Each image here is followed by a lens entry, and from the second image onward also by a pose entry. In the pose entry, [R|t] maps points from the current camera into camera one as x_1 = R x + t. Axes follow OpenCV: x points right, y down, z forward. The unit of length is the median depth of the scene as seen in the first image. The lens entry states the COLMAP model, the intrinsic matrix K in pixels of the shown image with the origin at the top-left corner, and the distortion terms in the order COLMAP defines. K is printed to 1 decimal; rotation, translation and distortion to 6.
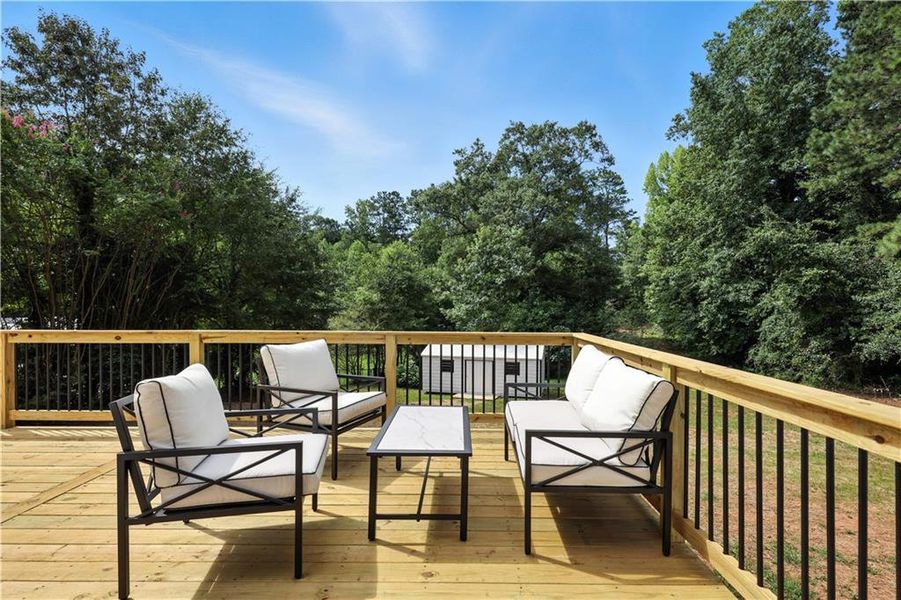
lens RADIAL K [[423.6, 0, 451.9], [0, 423.6, 307.1], [0, 0, 1]] dist [0.000930, -0.003478]
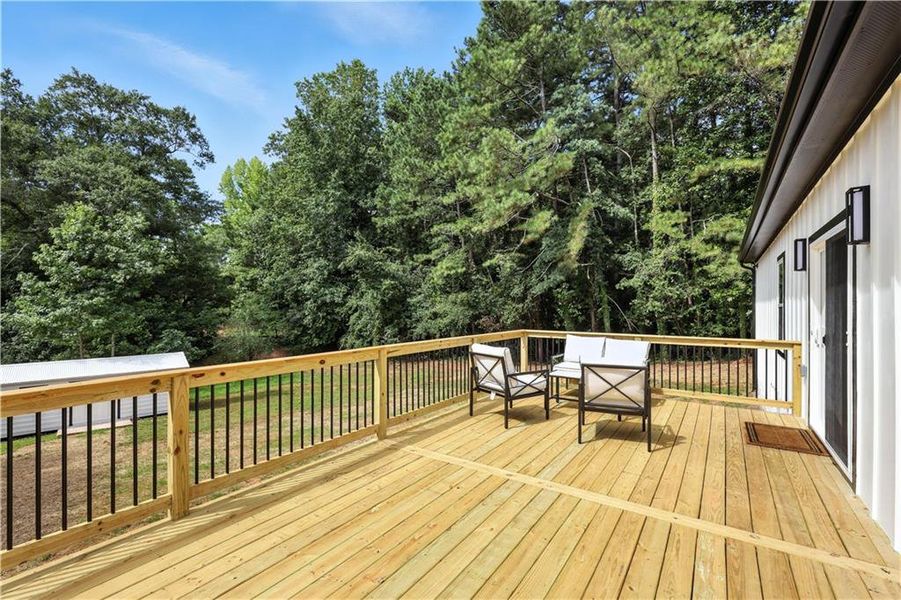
lens RADIAL K [[417.3, 0, 442.5], [0, 417.3, 295.0], [0, 0, 1]] dist [0.005011, 0.000333]
pose [[0.555131, 0.011130, 0.831689, -0.181022], [0.008850, 0.999775, -0.019286, -0.007063], [-0.831716, 0.018067, 0.554907, 0.032983]]
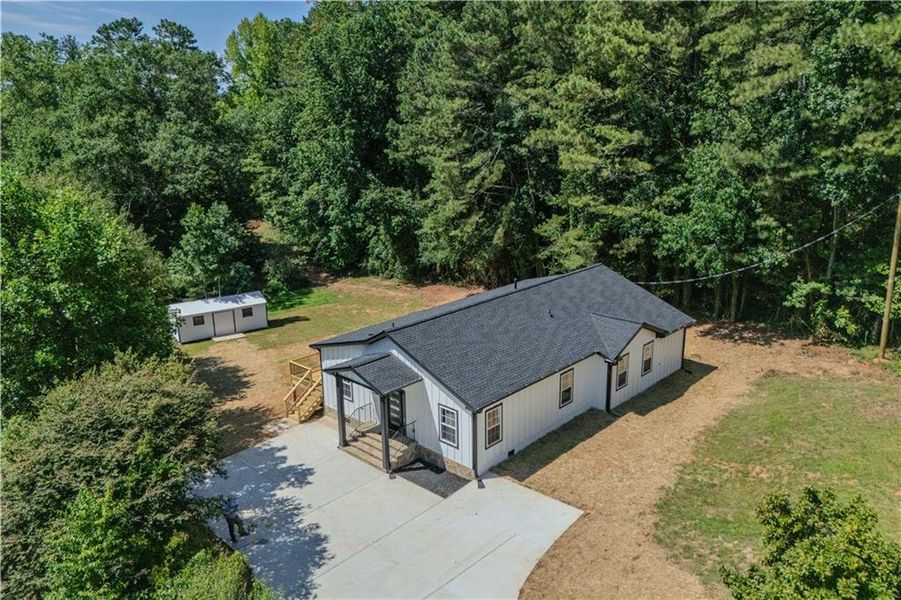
lens RADIAL K [[673.7, 0, 450.4], [0, 673.7, 299.6], [0, 0, 1]] dist [-0.001055, 0.000881]
pose [[0.668840, -0.213542, 0.712076, -0.776111], [0.027510, 0.964310, 0.263343, -0.364416], [-0.742897, -0.156545, 0.650844, -0.756602]]
